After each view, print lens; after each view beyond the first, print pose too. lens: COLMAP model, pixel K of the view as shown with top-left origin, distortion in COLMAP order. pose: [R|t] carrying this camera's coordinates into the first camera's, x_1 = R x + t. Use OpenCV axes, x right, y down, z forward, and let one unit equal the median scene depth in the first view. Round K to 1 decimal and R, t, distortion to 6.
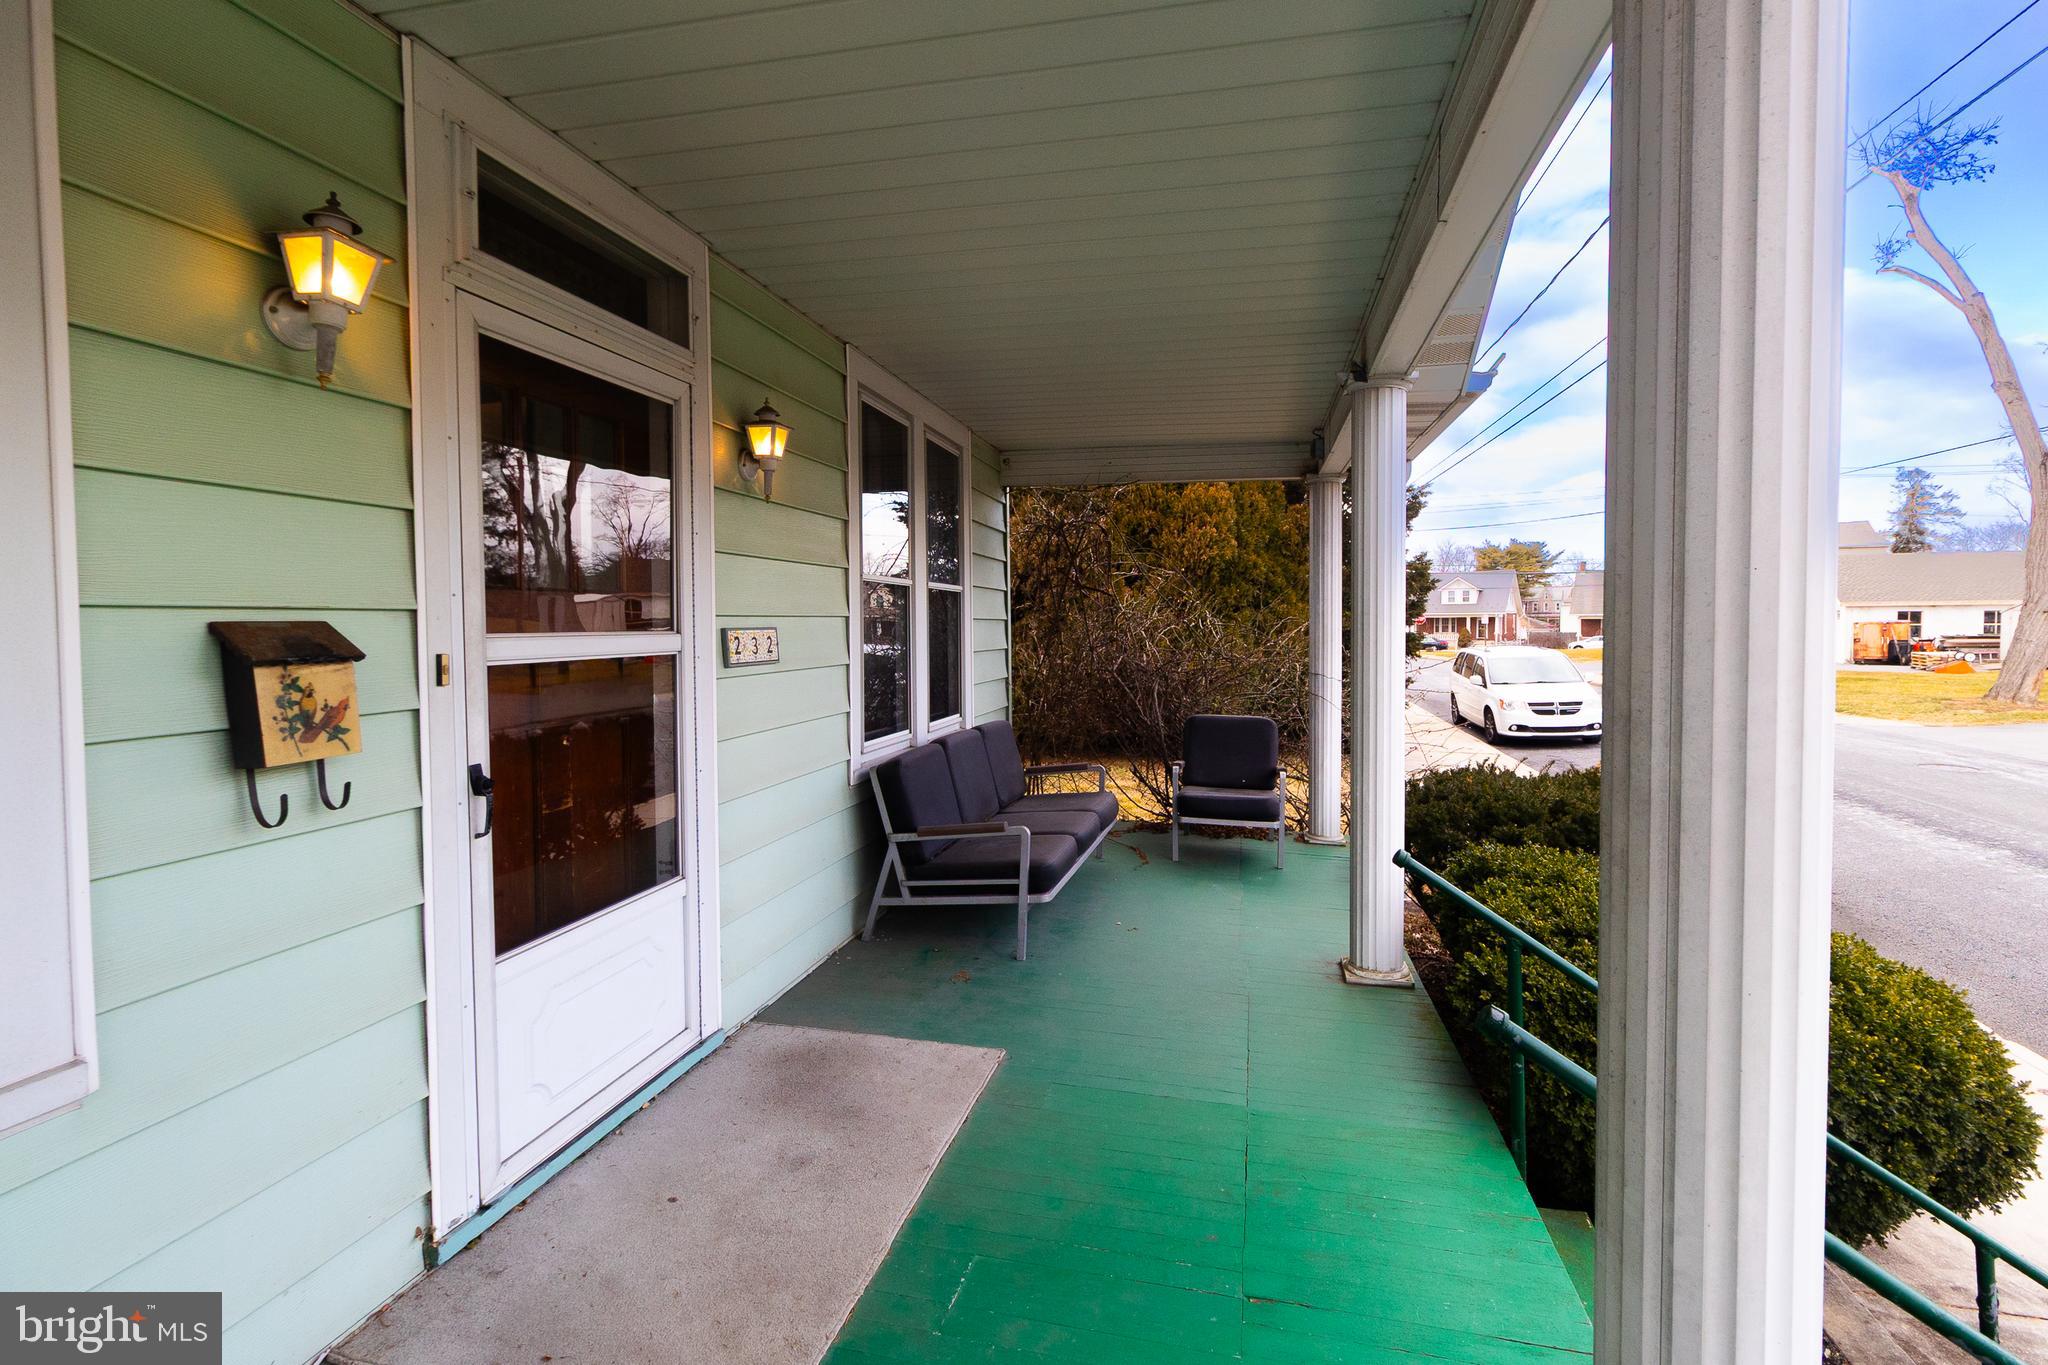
lens RADIAL K [[942.0, 0, 1066.4], [0, 942.0, 654.0], [0, 0, 1]] dist [-0.008903, -0.001193]
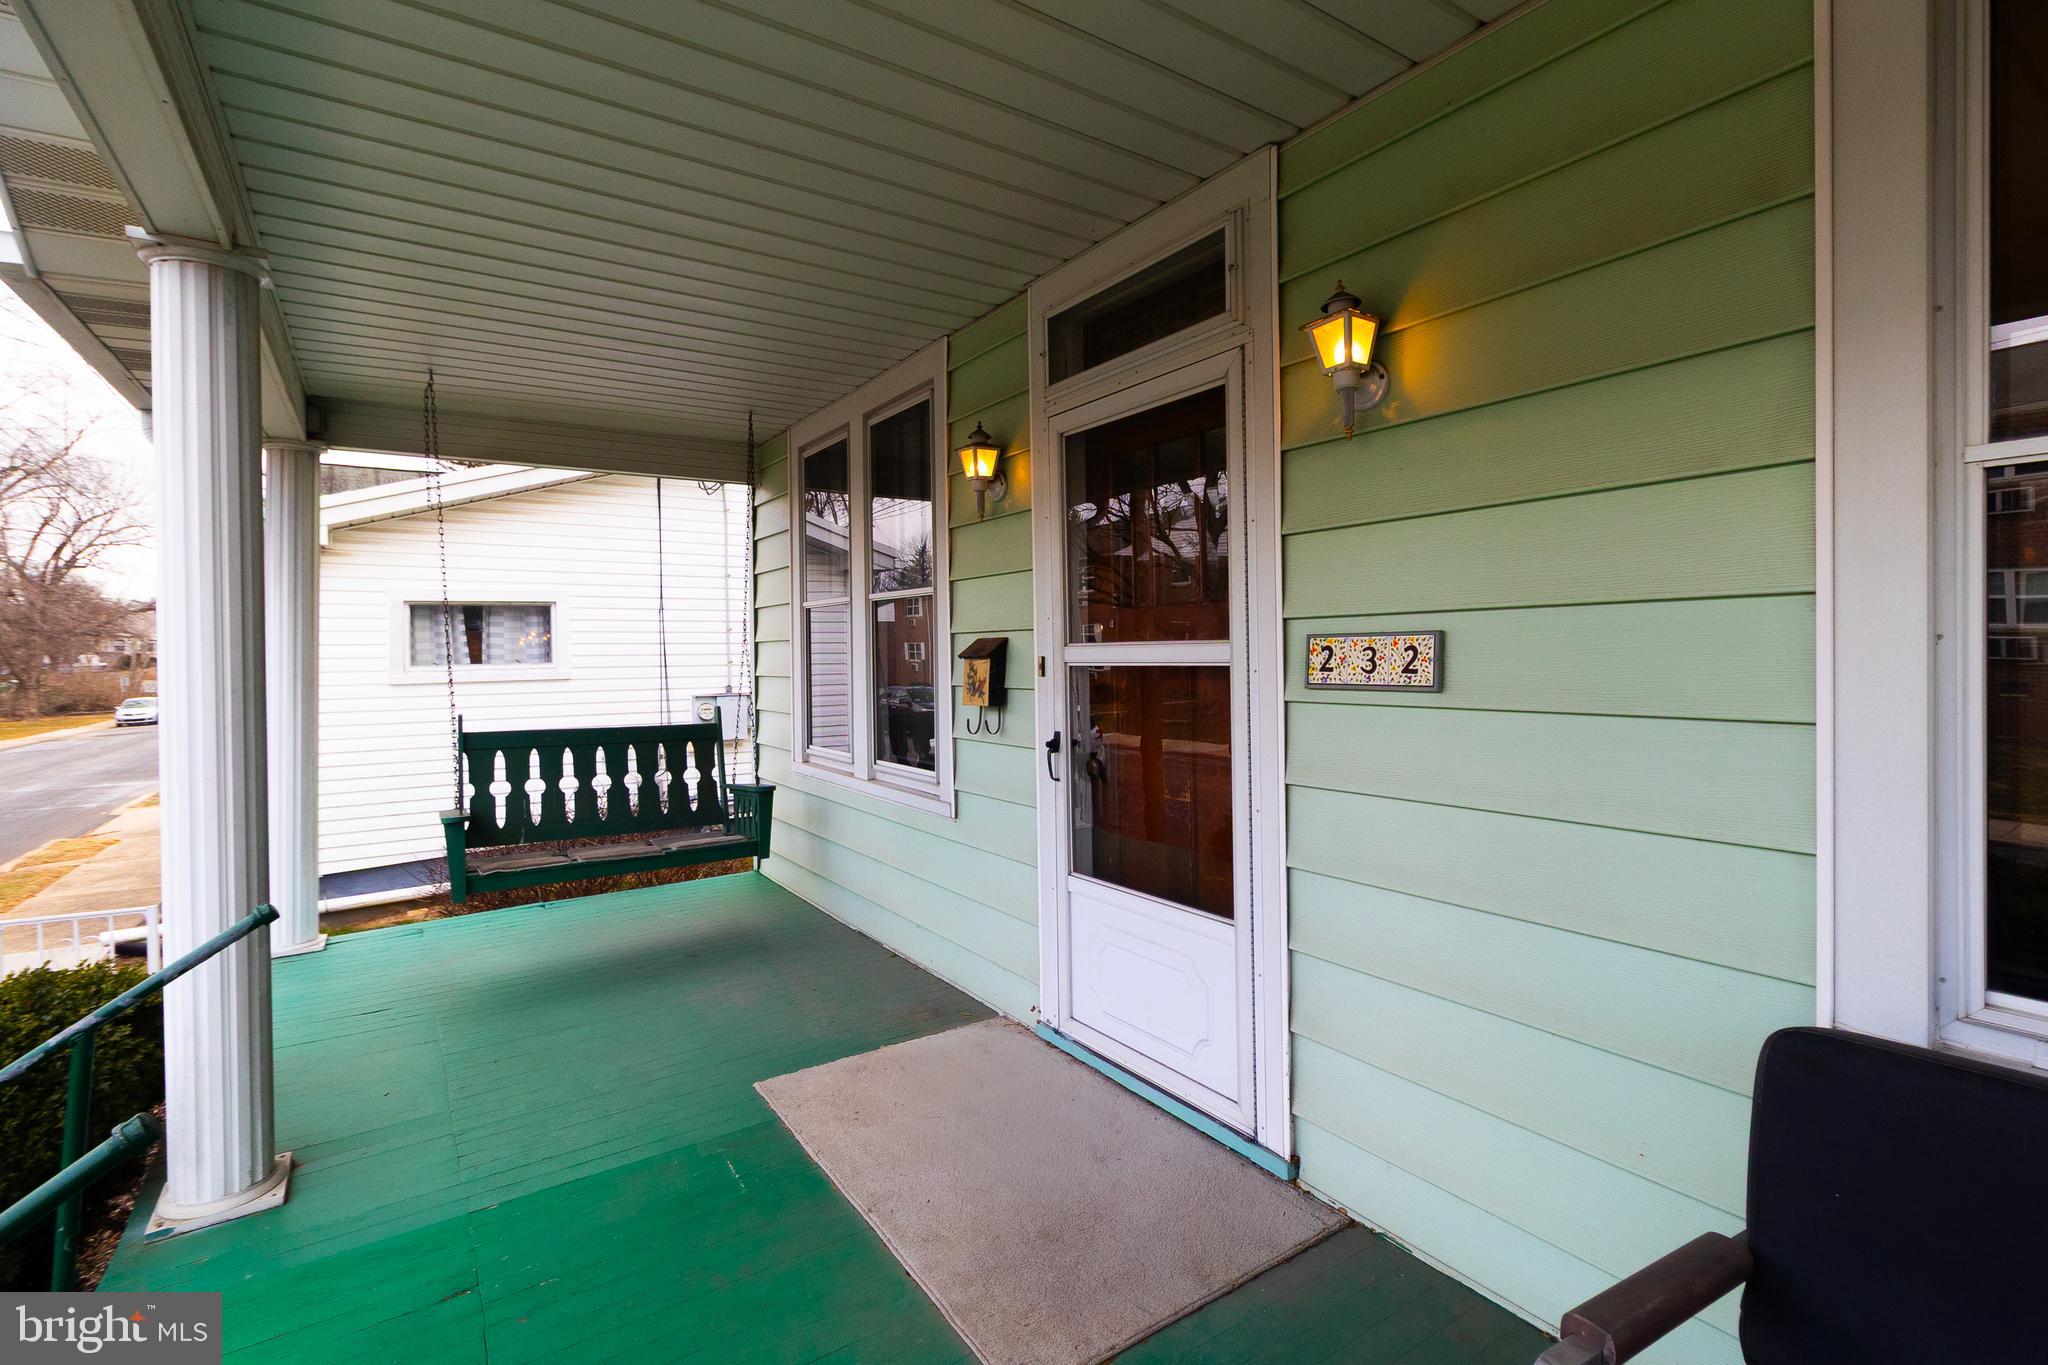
lens RADIAL K [[942.0, 0, 1032.3], [0, 942.0, 654.1], [0, 0, 1]] dist [-0.008903, -0.001193]
pose [[-0.703723, 0.015874, -0.710297, 0.371671], [-0.006430, 0.999567, 0.028709, -0.038469], [0.710445, 0.024771, -0.703316, 1.646636]]
